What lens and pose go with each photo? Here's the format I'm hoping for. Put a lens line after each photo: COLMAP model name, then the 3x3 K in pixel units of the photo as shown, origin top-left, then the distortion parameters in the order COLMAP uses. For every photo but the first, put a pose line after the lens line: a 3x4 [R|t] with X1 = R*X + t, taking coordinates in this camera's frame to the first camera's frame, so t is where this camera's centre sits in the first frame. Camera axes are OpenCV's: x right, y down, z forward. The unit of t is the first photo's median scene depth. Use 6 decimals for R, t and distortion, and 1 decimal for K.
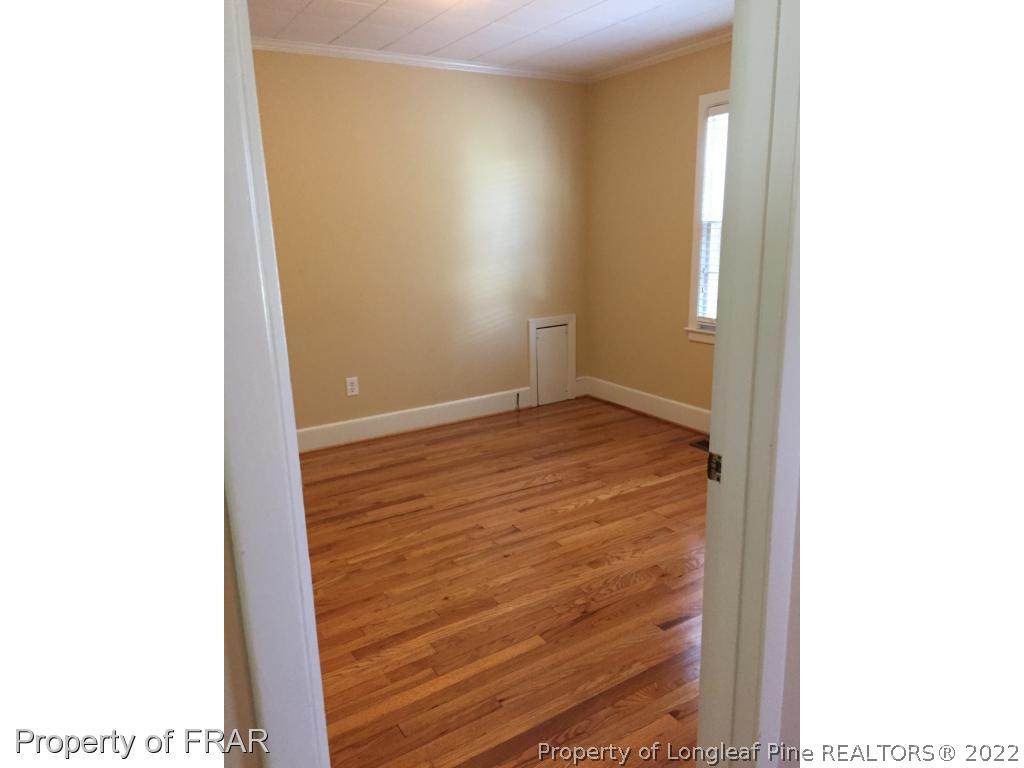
lens RADIAL K [[657.4, 0, 513.2], [0, 657.4, 383.4], [0, 0, 1]] dist [0.076466, -0.086806]
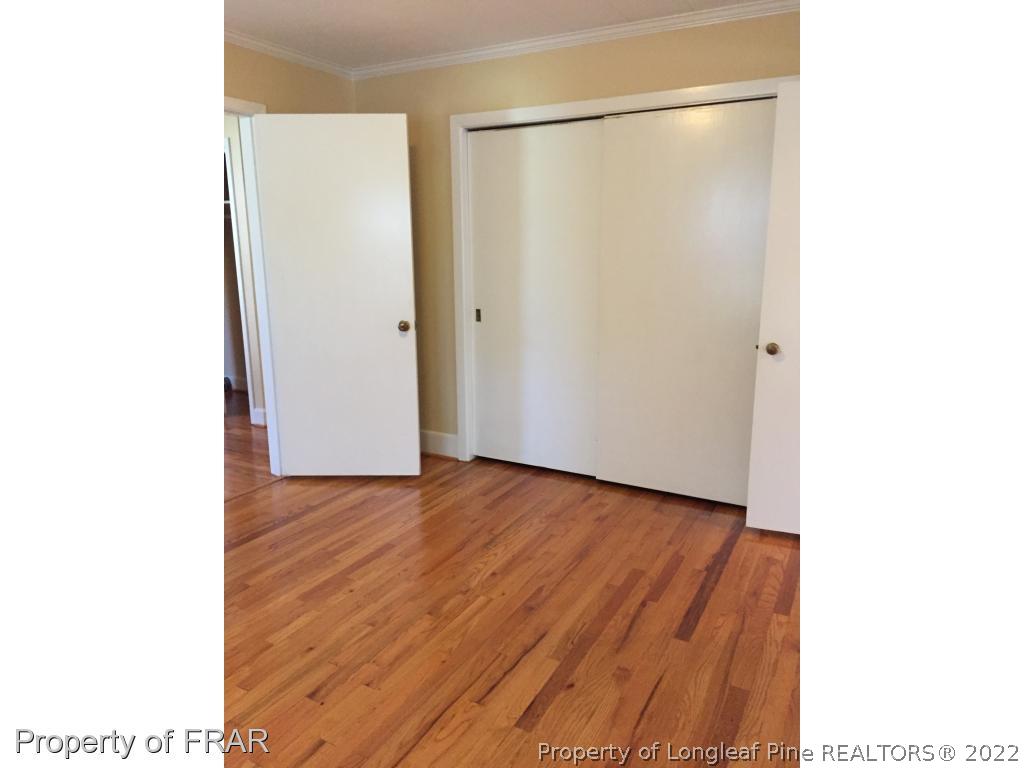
lens RADIAL K [[657.4, 0, 513.2], [0, 657.4, 383.4], [0, 0, 1]] dist [0.076466, -0.086806]
pose [[-0.875543, 0.127014, -0.466146, 0.109547], [-0.093504, 0.902037, 0.421409, -0.389936], [0.474006, 0.412548, -0.777896, 1.603274]]
